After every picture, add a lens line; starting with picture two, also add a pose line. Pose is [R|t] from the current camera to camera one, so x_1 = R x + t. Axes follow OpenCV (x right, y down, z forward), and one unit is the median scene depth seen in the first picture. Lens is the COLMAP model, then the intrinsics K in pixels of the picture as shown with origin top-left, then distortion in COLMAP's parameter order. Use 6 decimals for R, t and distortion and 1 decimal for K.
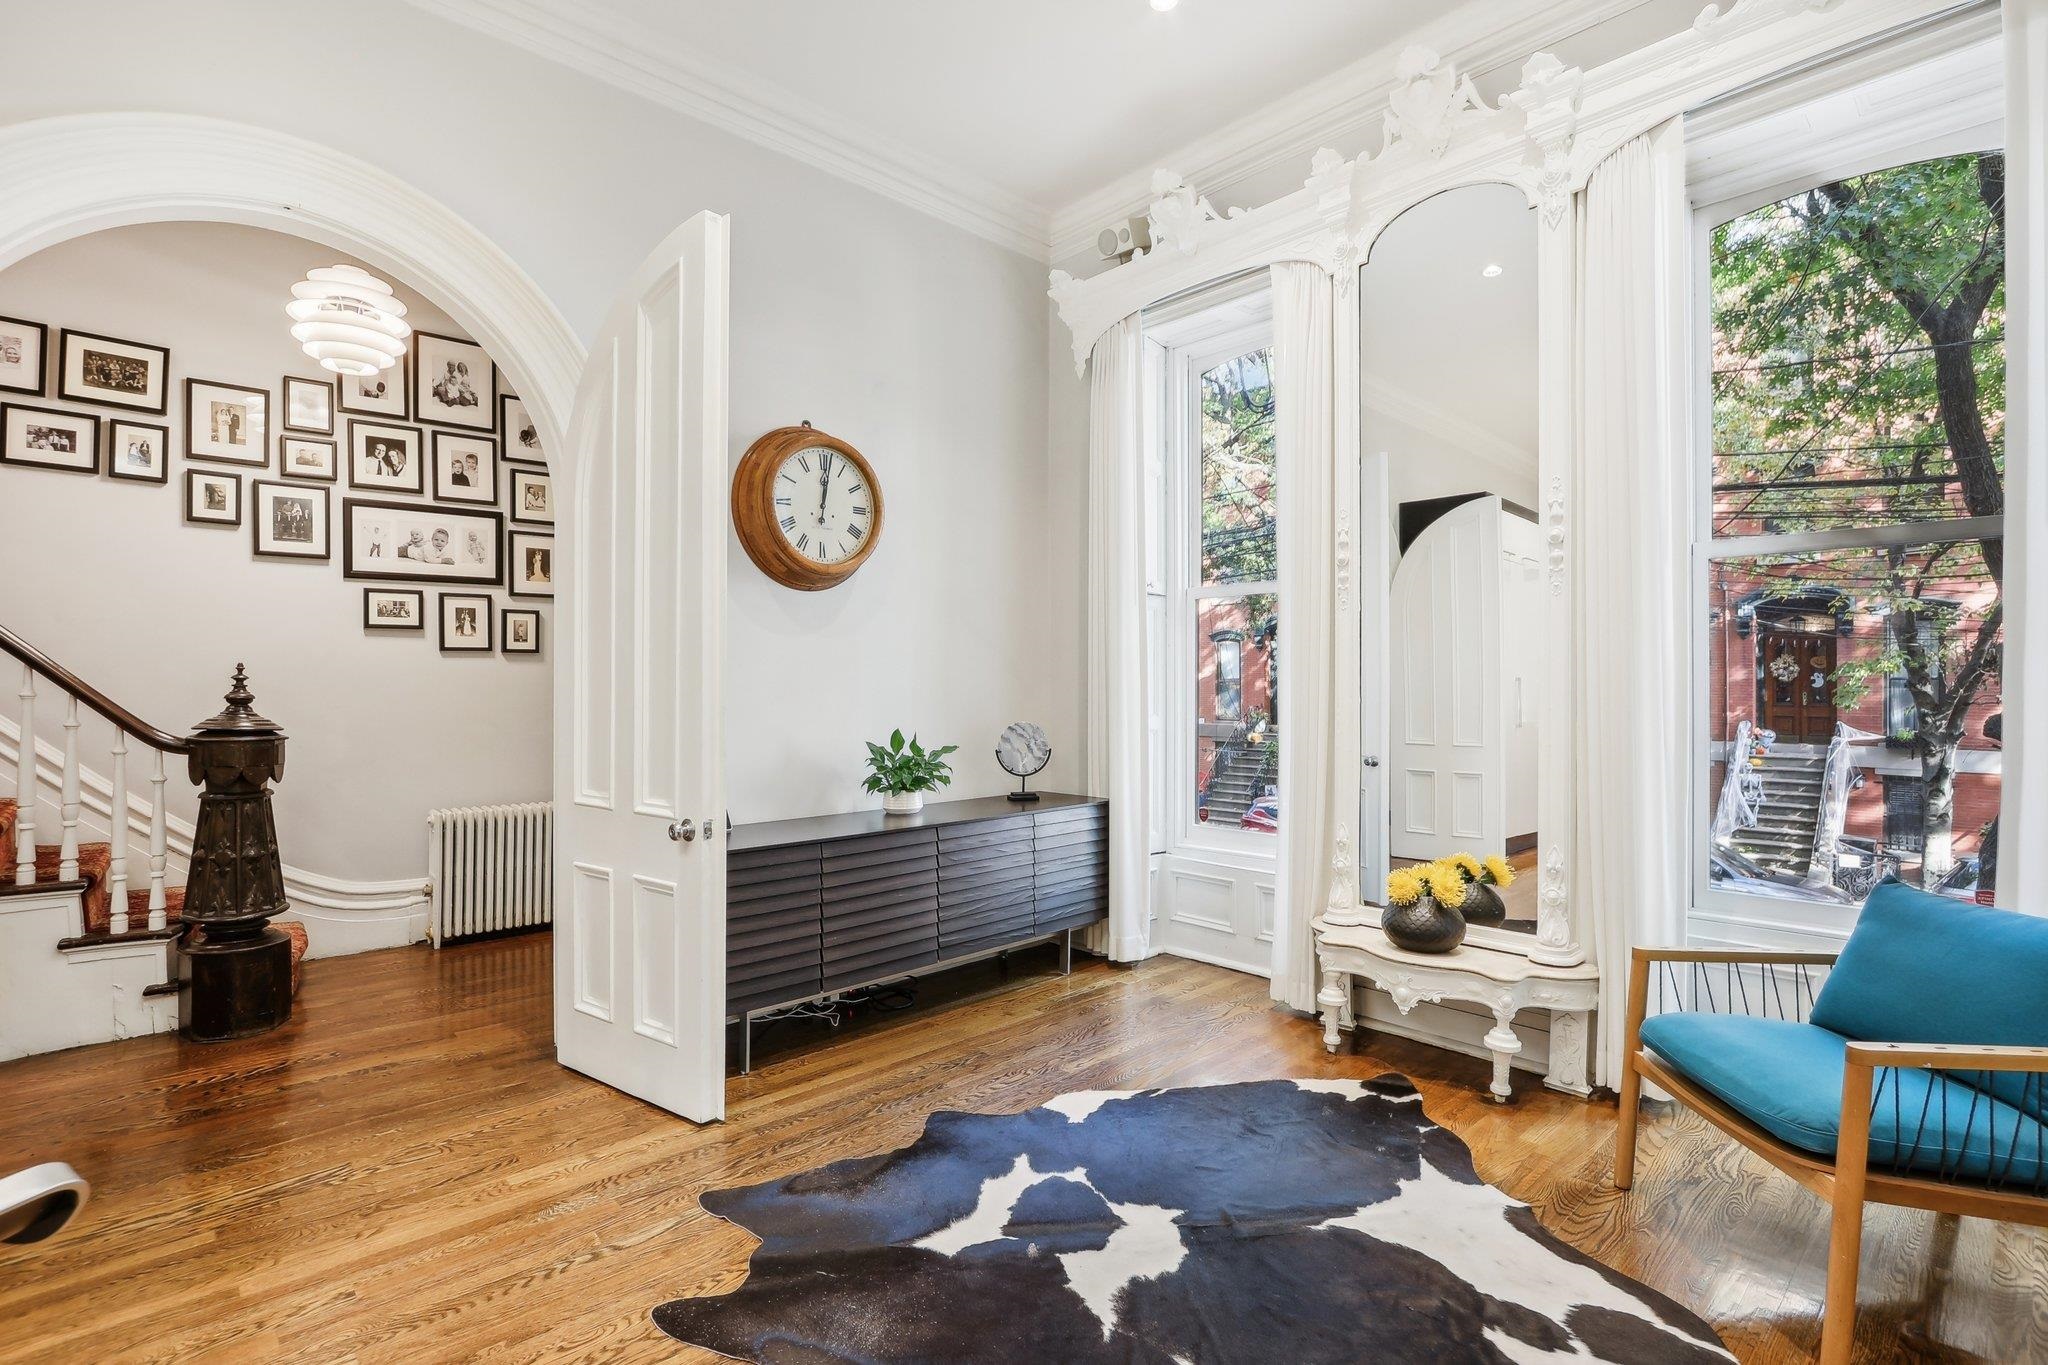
lens RADIAL K [[958.4, 0, 1022.3], [0, 958.4, 687.1], [0, 0, 1]] dist [-0.028986, 0.001357]
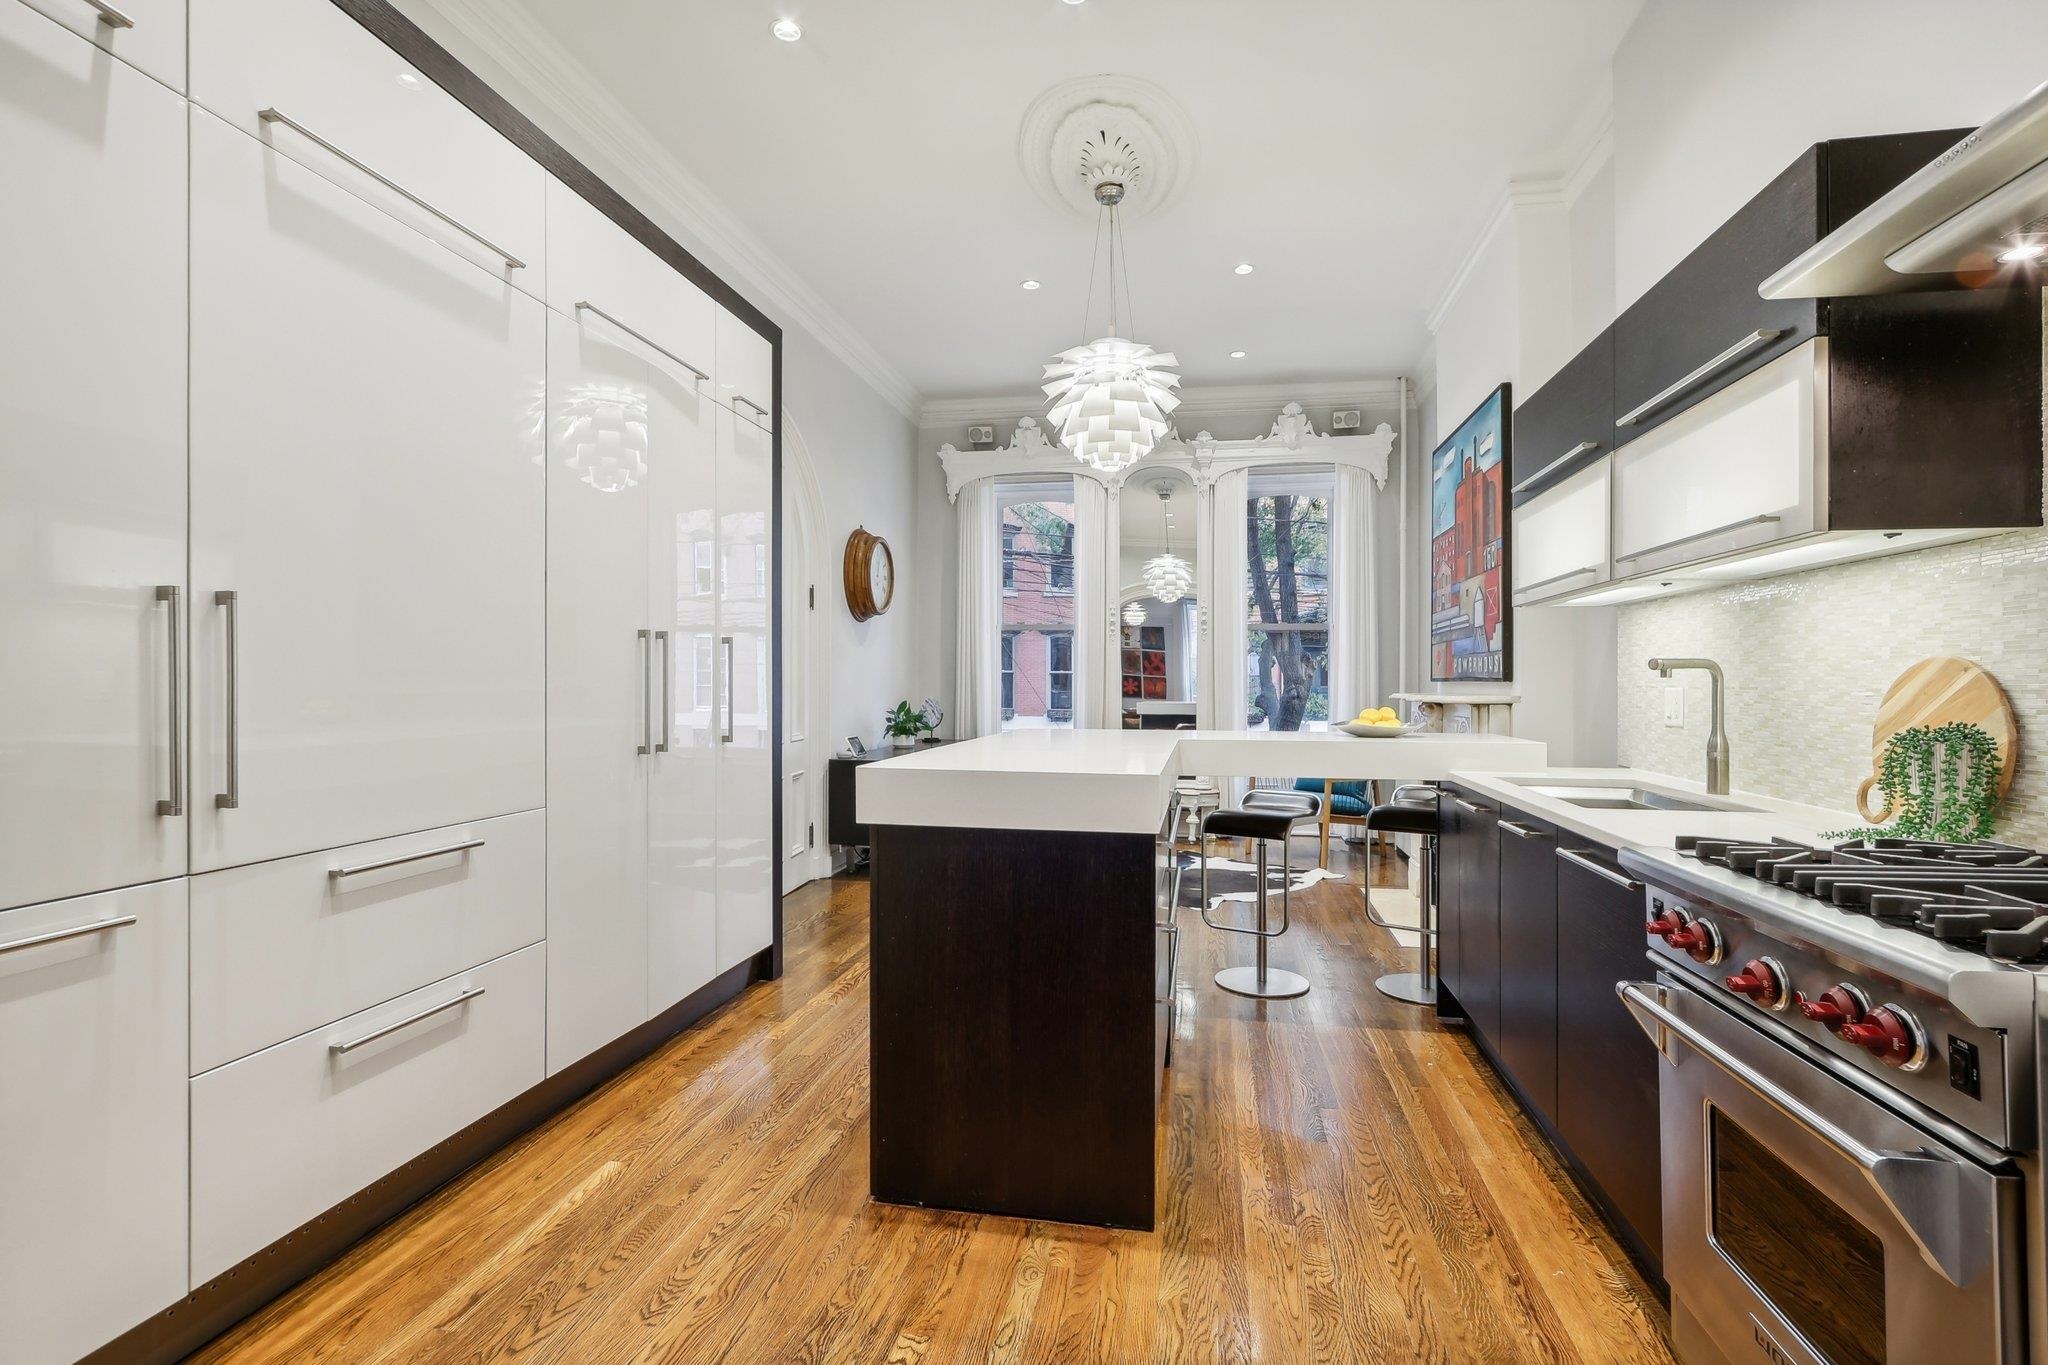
lens RADIAL K [[958.4, 0, 1009.4], [0, 958.4, 679.8], [0, 0, 1]] dist [-0.028986, 0.001357]
pose [[0.806439, 0.007571, 0.591268, -1.691812], [-0.009337, 0.999956, -0.000069, 0.002390], [-0.591243, -0.005465, 0.806475, -0.938402]]
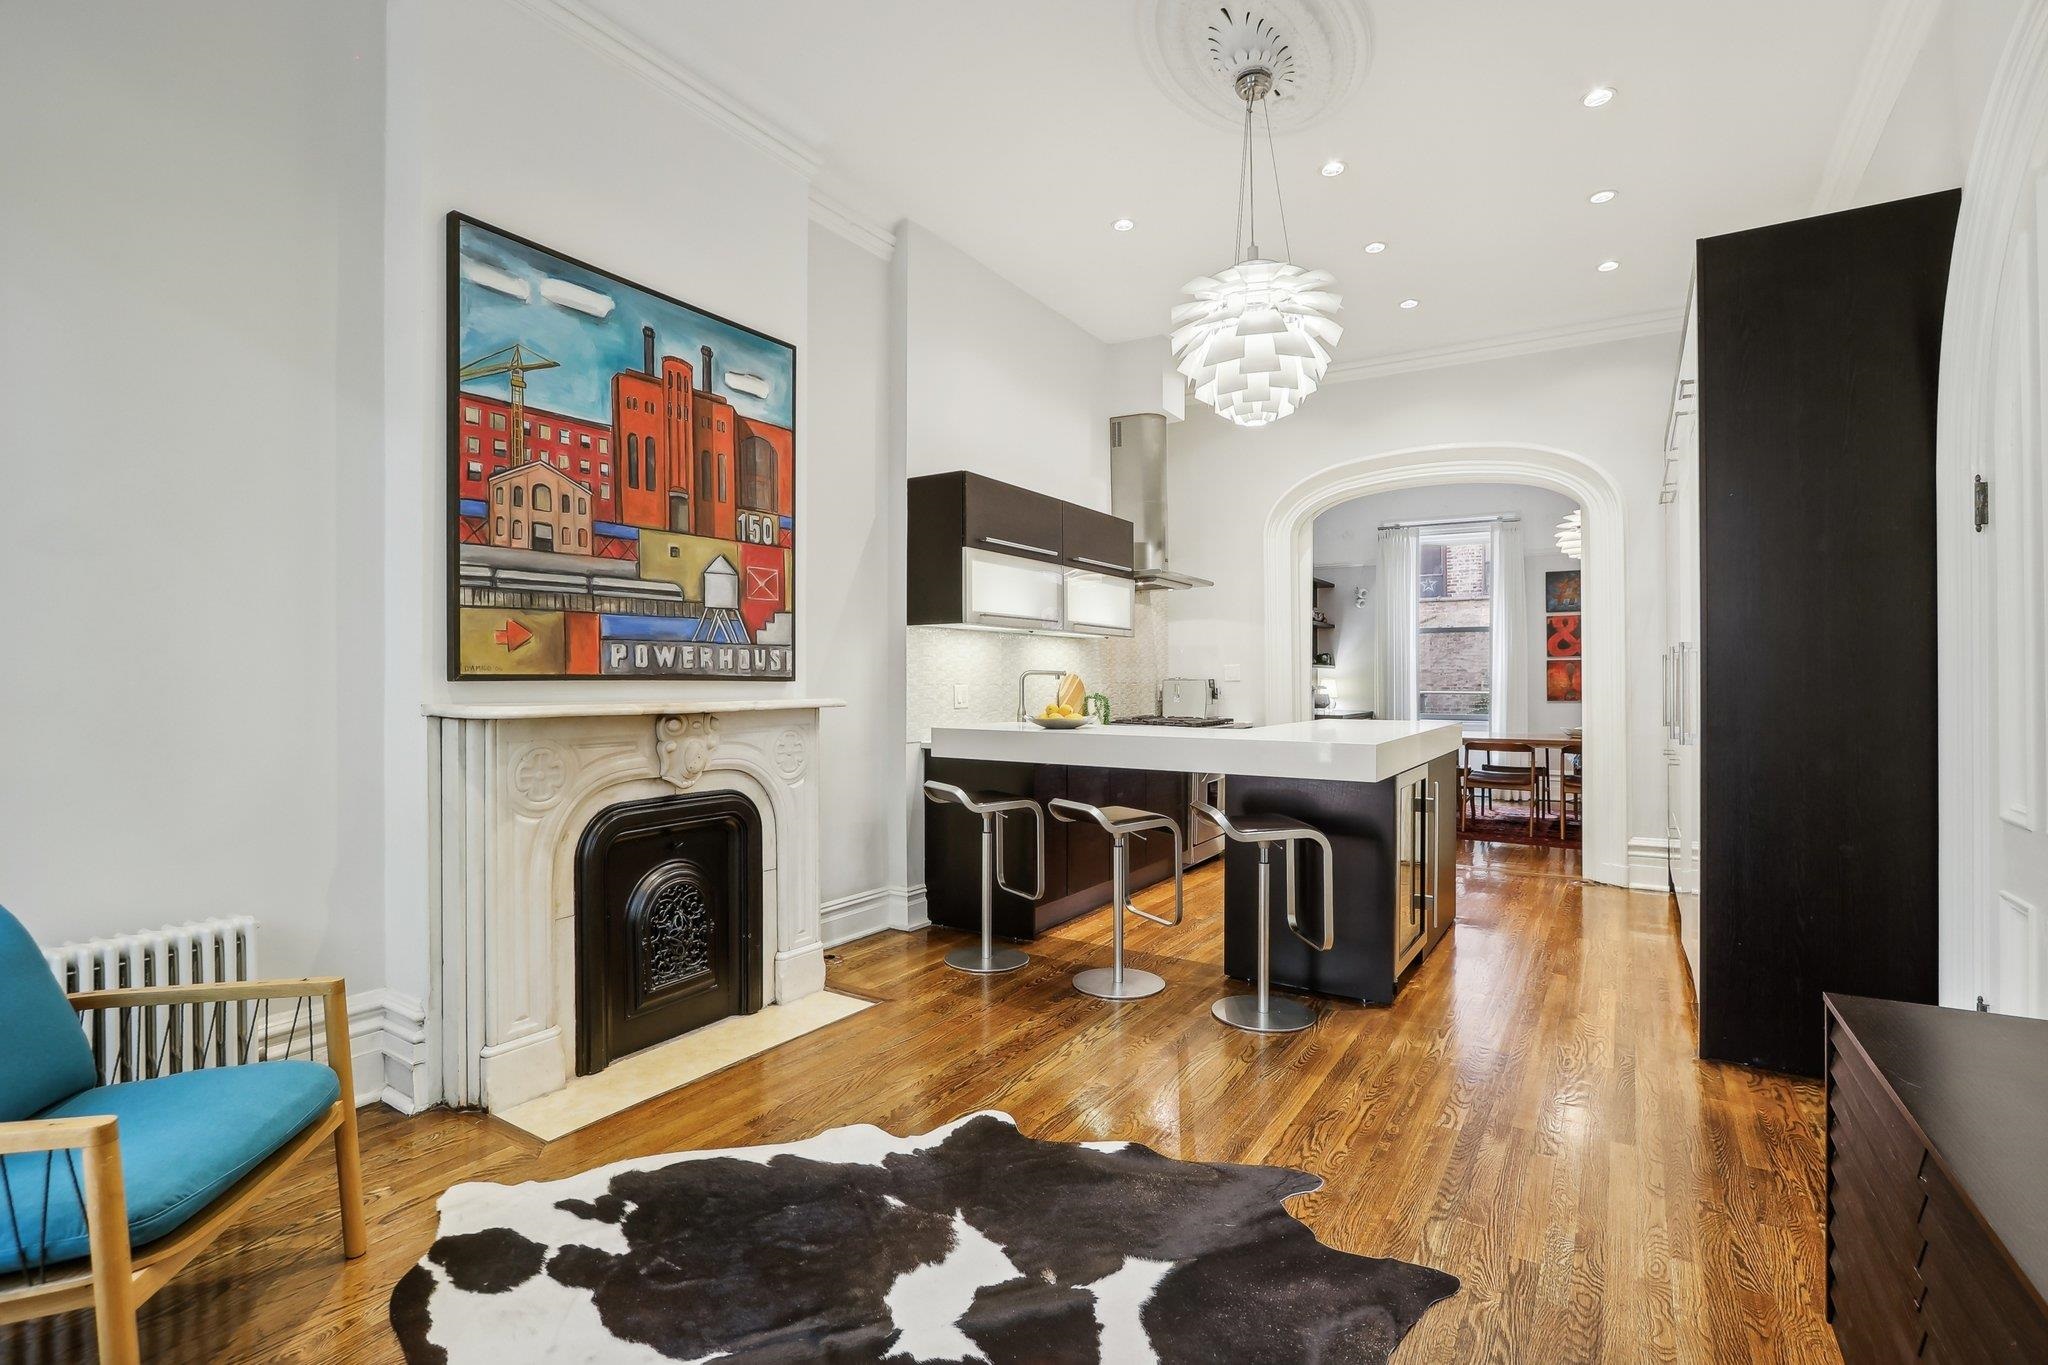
lens RADIAL K [[958.4, 0, 1030.0], [0, 958.4, 679.2], [0, 0, 1]] dist [-0.028986, 0.001357]
pose [[-0.966116, 0.005945, -0.258041, 0.244651], [0.008231, 0.999936, -0.007778, 0.009689], [0.257978, -0.009638, -0.966103, 1.738148]]
